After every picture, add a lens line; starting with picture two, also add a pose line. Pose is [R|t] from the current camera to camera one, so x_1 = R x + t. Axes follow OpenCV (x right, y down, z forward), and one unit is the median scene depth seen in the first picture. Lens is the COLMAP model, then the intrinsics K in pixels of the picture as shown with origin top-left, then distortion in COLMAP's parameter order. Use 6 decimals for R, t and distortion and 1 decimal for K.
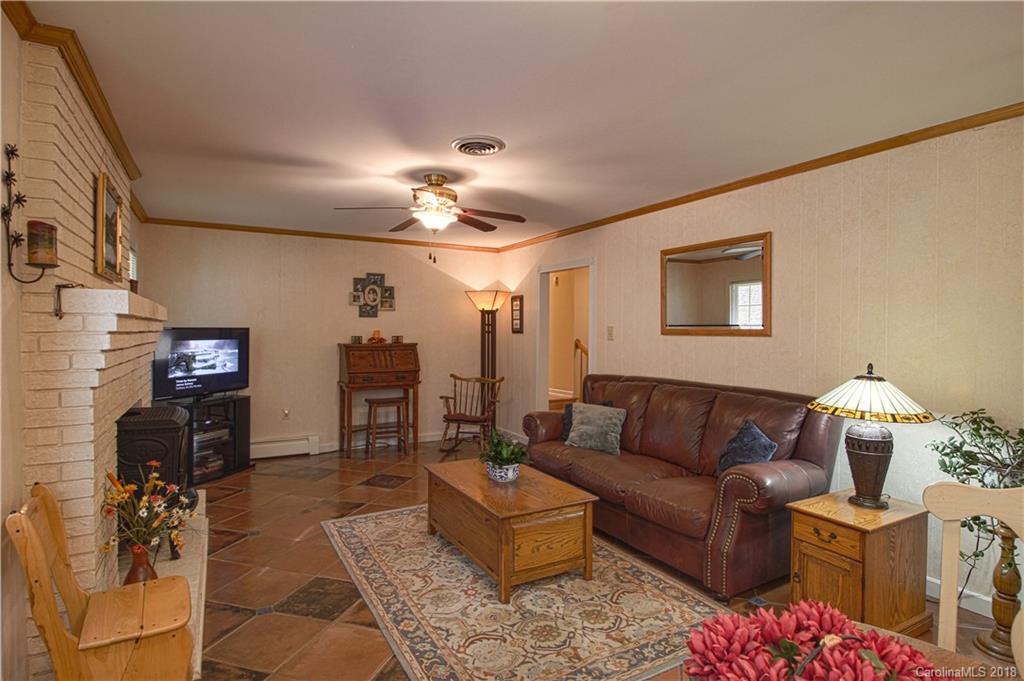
lens RADIAL K [[547.9, 0, 514.8], [0, 547.9, 333.7], [0, 0, 1]] dist [-0.001449, -0.000404]
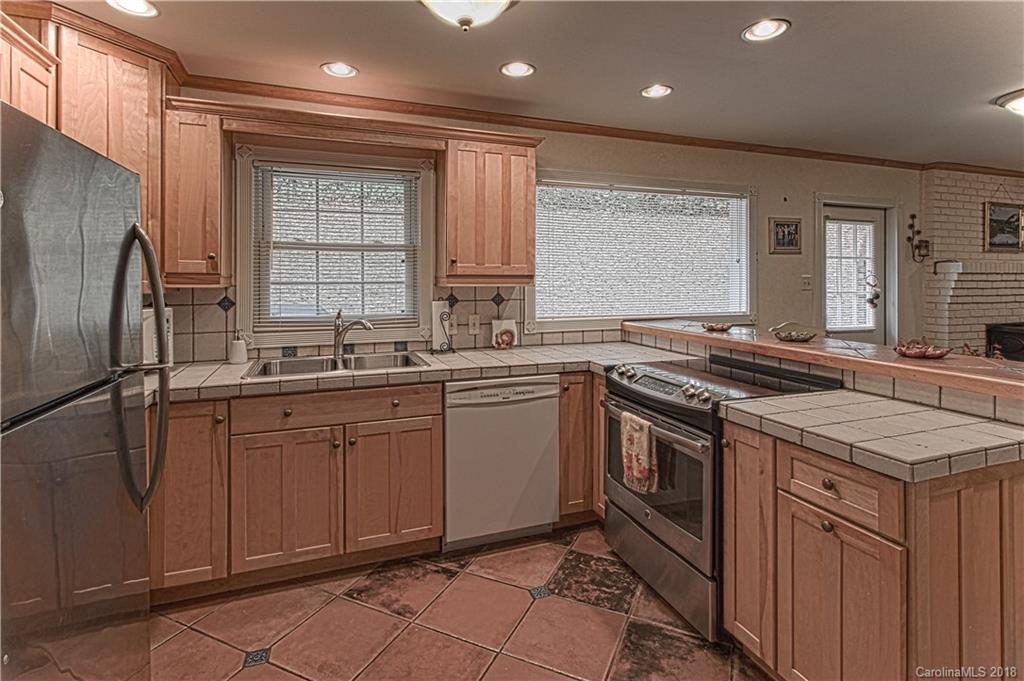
lens RADIAL K [[491.8, 0, 510.8], [0, 491.8, 279.2], [0, 0, 1]] dist [0.001859, 0.000152]
pose [[-0.156552, -0.003755, -0.987663, 1.743252], [-0.010149, 0.999946, -0.002193, 0.017140], [0.987618, 0.009680, -0.156582, -0.595657]]
